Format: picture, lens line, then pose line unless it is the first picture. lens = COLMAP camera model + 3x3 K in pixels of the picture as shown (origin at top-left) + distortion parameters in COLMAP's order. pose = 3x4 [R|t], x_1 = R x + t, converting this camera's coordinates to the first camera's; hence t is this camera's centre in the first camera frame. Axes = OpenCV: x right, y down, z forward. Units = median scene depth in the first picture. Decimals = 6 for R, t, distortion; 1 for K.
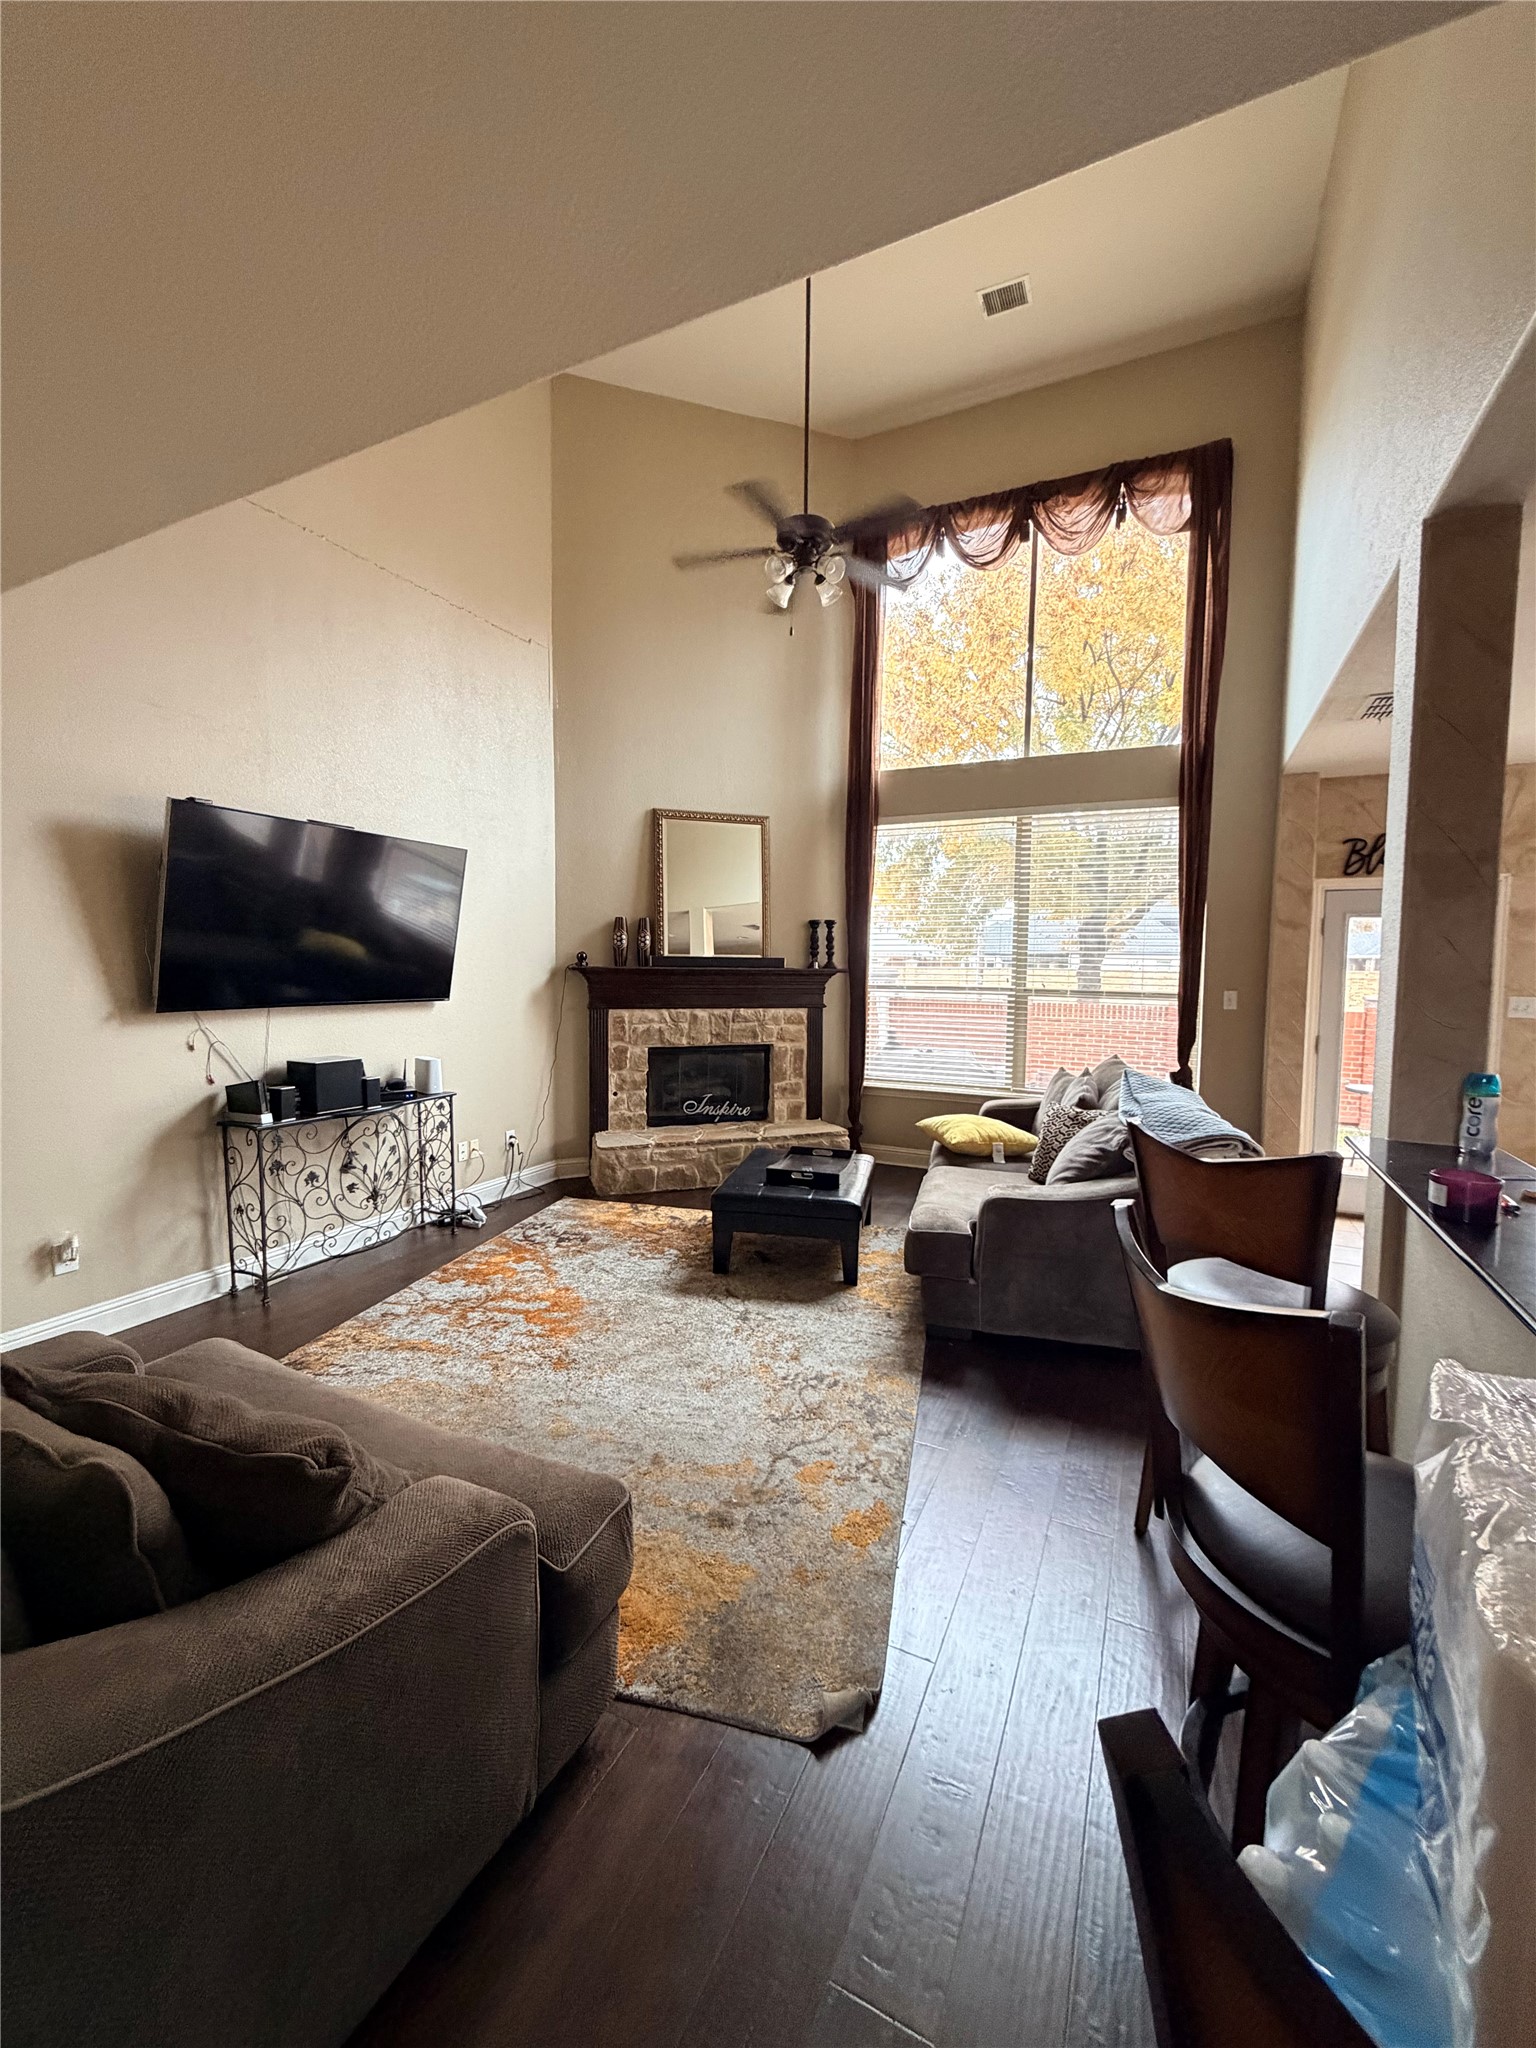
lens RADIAL K [[825.0, 0, 757.1], [0, 825.0, 1018.2], [0, 0, 1]] dist [-0.000742, 0.000310]
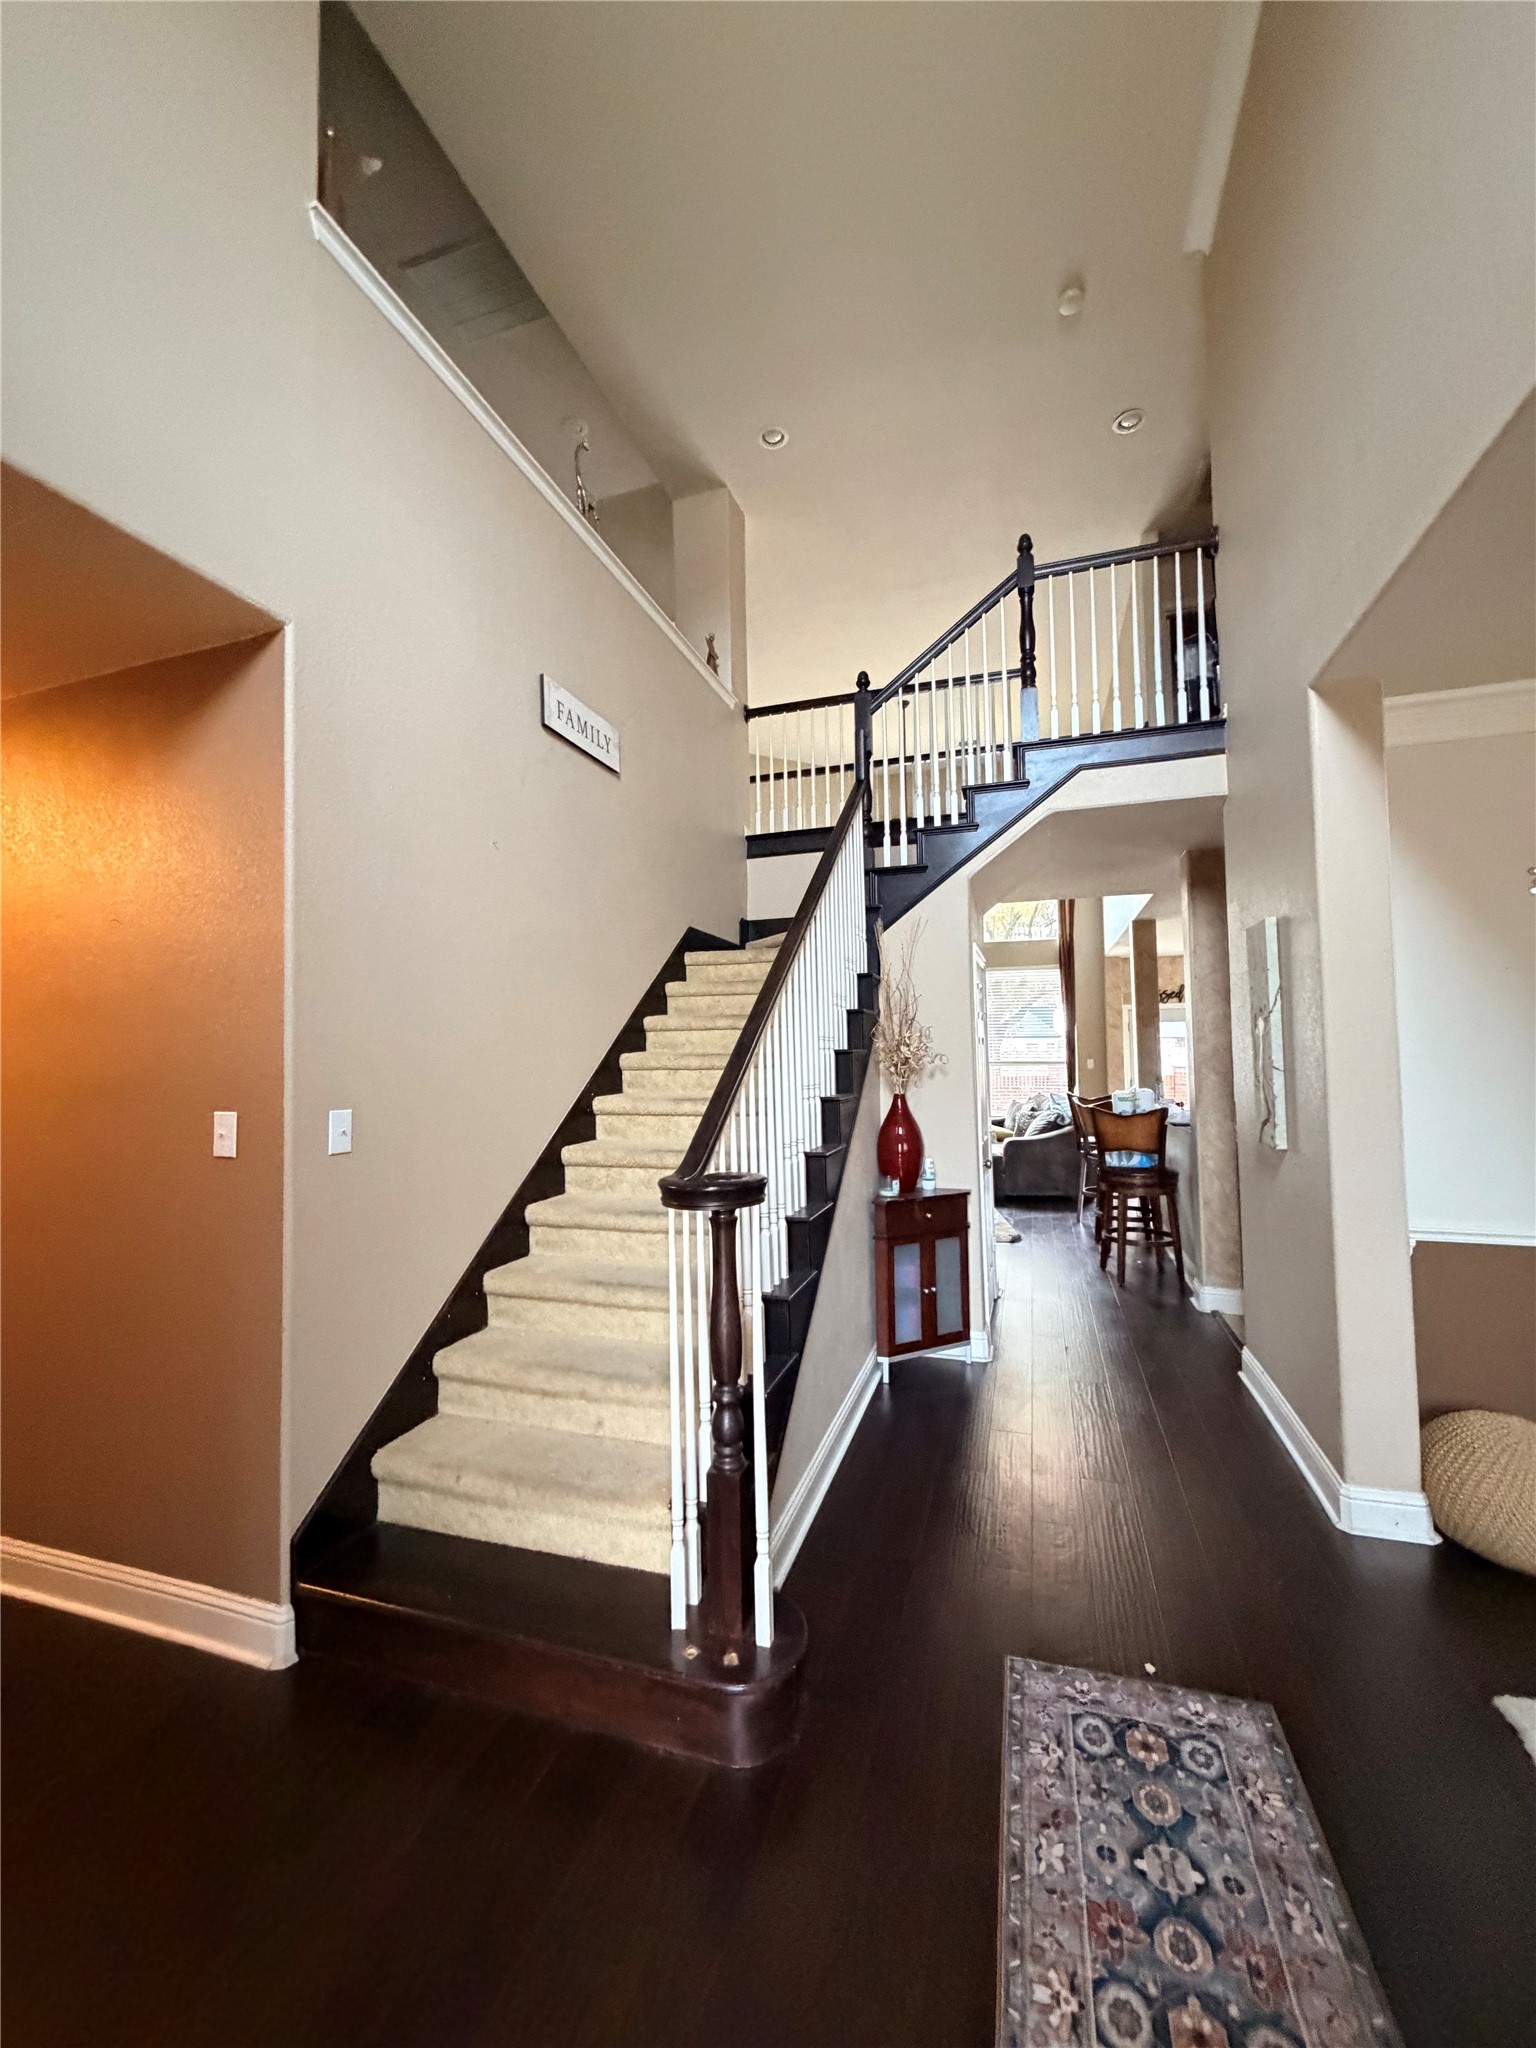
lens RADIAL K [[825.0, 0, 757.1], [0, 825.0, 1018.2], [0, 0, 1]] dist [-0.000742, 0.000310]
pose [[0.989572, -0.017547, 0.142964, -0.574137], [0.032665, 0.994031, -0.104096, 0.056300], [-0.140284, 0.107681, 0.984238, -0.976236]]
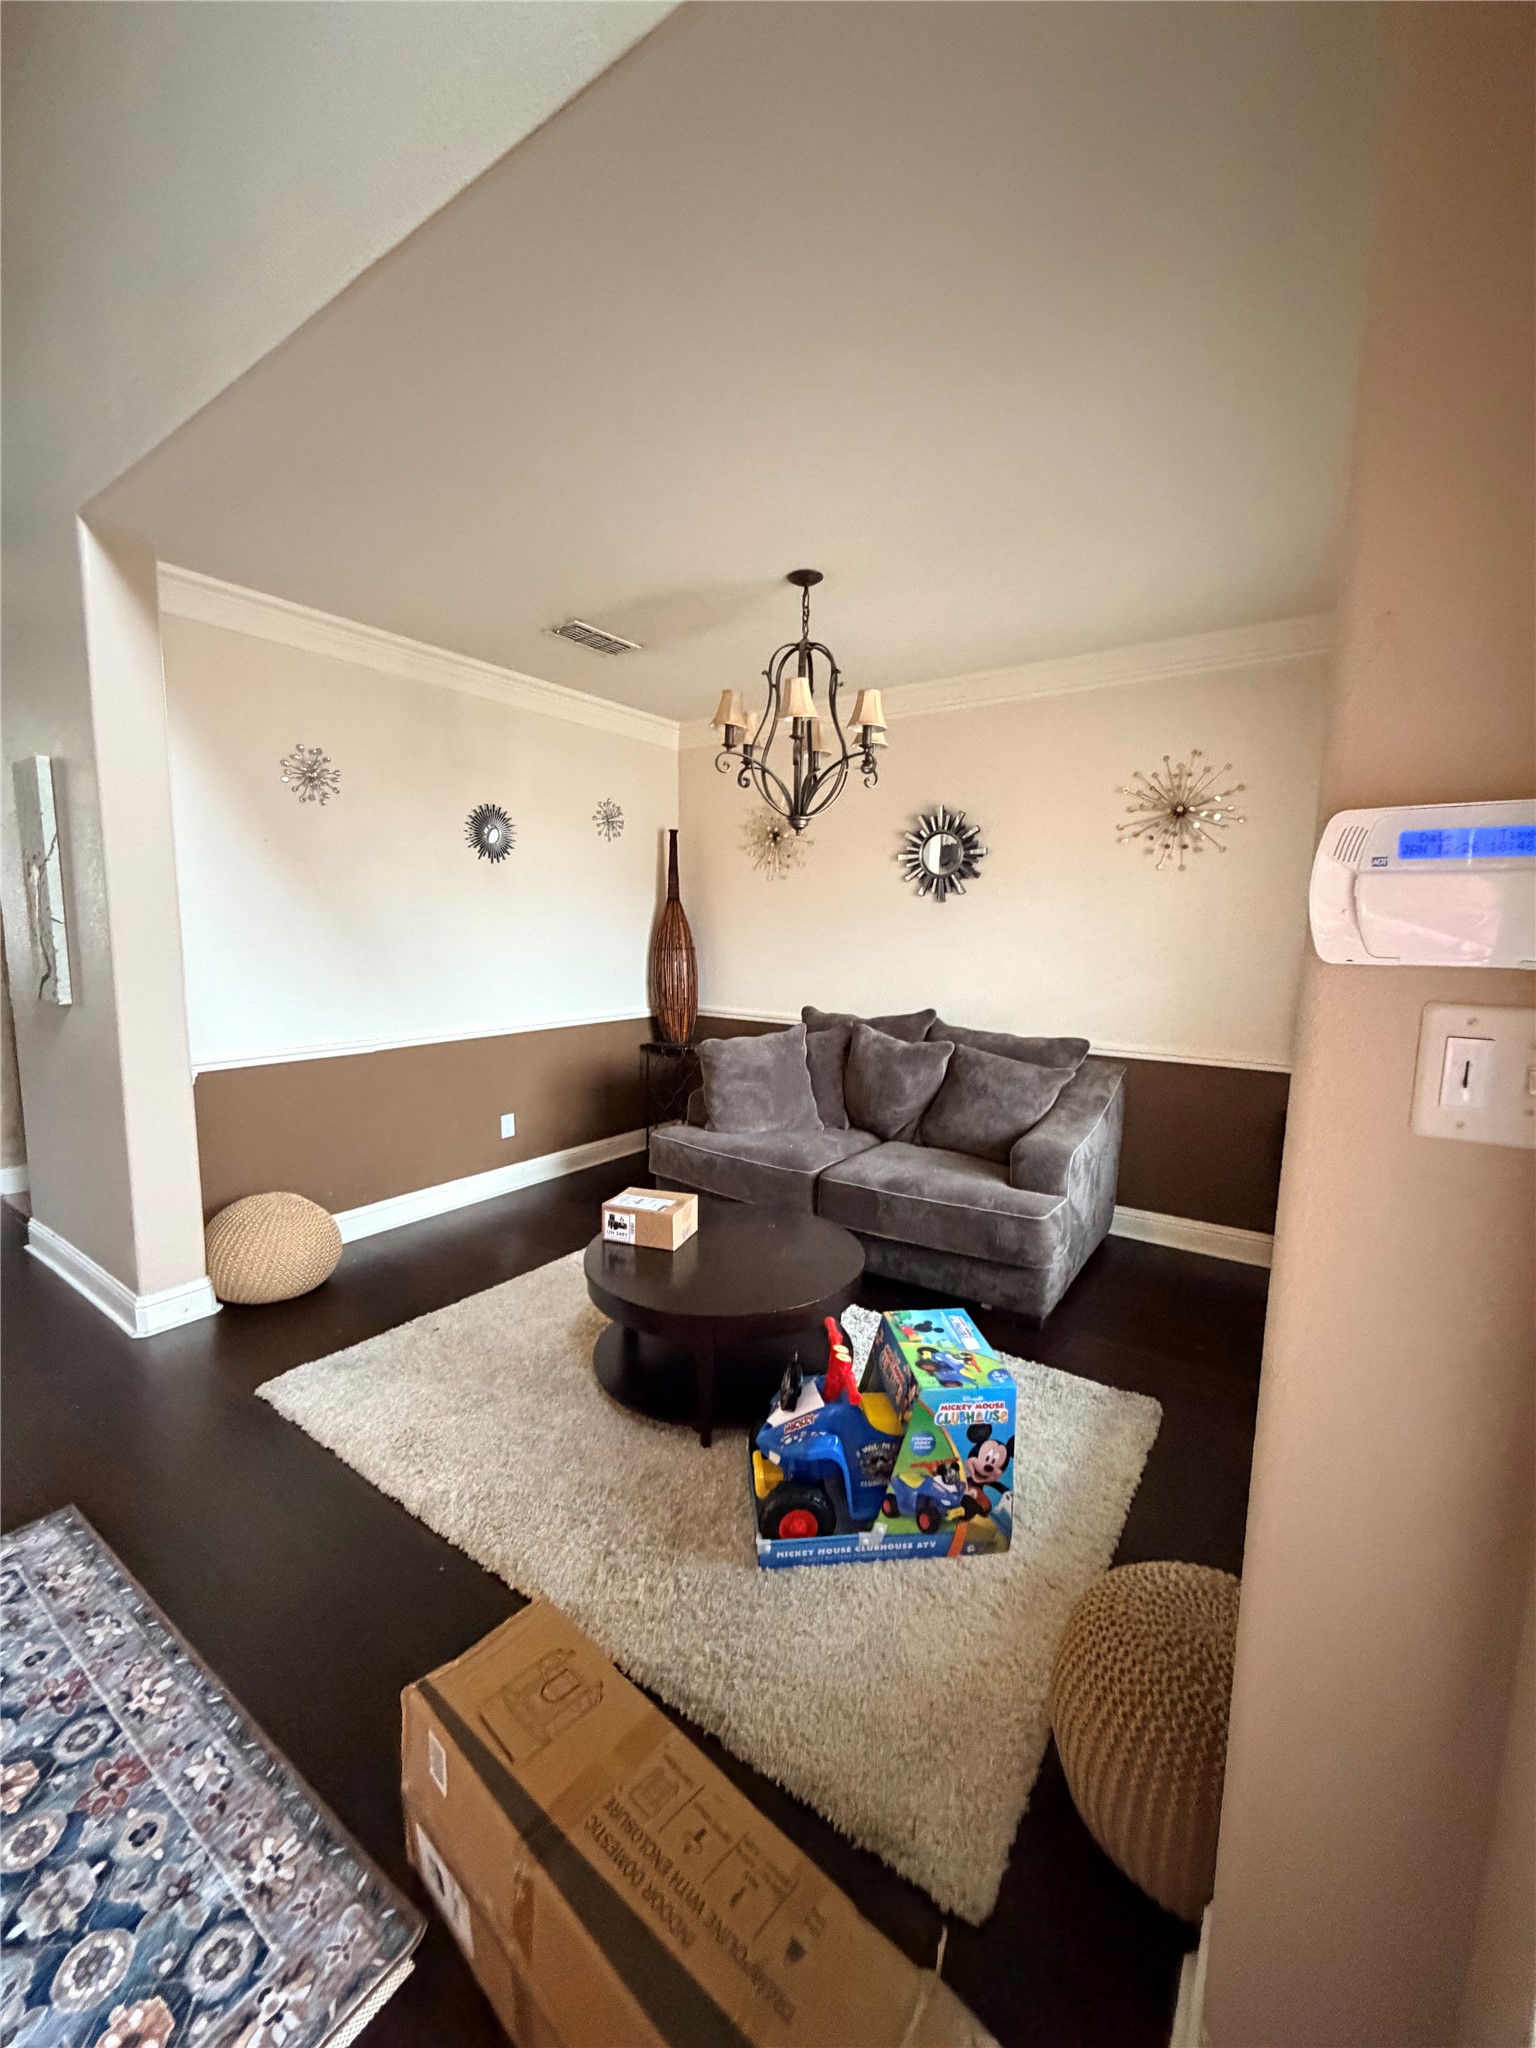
lens RADIAL K [[825.0, 0, 757.1], [0, 825.0, 1018.2], [0, 0, 1]] dist [-0.000742, 0.000310]
pose [[0.168282, -0.117781, 0.978677, -0.671330], [0.055699, 0.992386, 0.109853, 0.124709], [-0.984164, 0.036025, 0.173561, -1.099877]]
